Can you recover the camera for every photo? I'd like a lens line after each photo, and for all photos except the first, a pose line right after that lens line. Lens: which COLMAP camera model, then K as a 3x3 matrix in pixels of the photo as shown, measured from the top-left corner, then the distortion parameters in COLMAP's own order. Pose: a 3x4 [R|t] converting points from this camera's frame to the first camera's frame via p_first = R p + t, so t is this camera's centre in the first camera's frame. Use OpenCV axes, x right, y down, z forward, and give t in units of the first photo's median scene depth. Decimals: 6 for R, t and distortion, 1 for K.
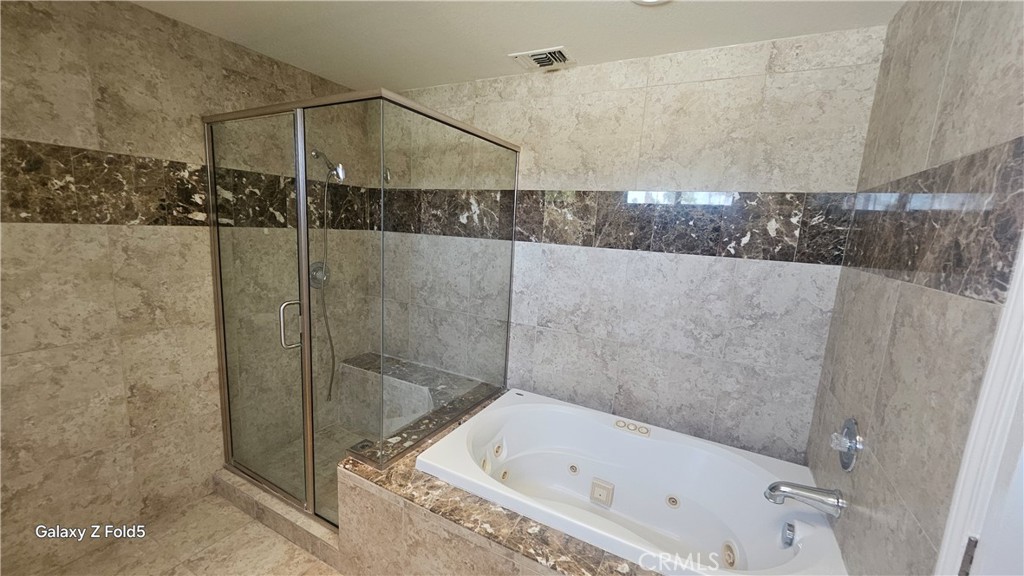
lens RADIAL K [[404.8, 0, 503.3], [0, 404.8, 290.6], [0, 0, 1]] dist [0.002381, -0.000480]
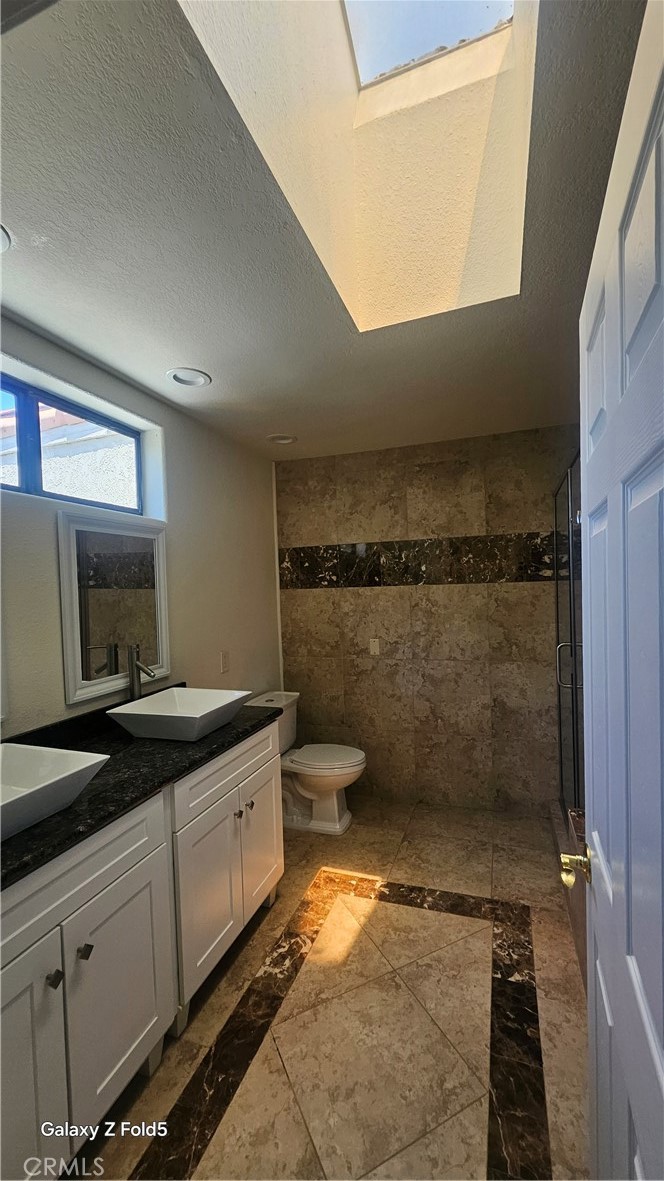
lens RADIAL K [[466.9, 0, 332.0], [0, 466.9, 590.5], [0, 0, 1]] dist [0.002381, -0.000480]
pose [[0.152612, -0.051970, -0.986919, 0.594712], [-0.118913, 0.990396, -0.070541, 0.049990], [0.981106, 0.128123, 0.144966, 0.188146]]
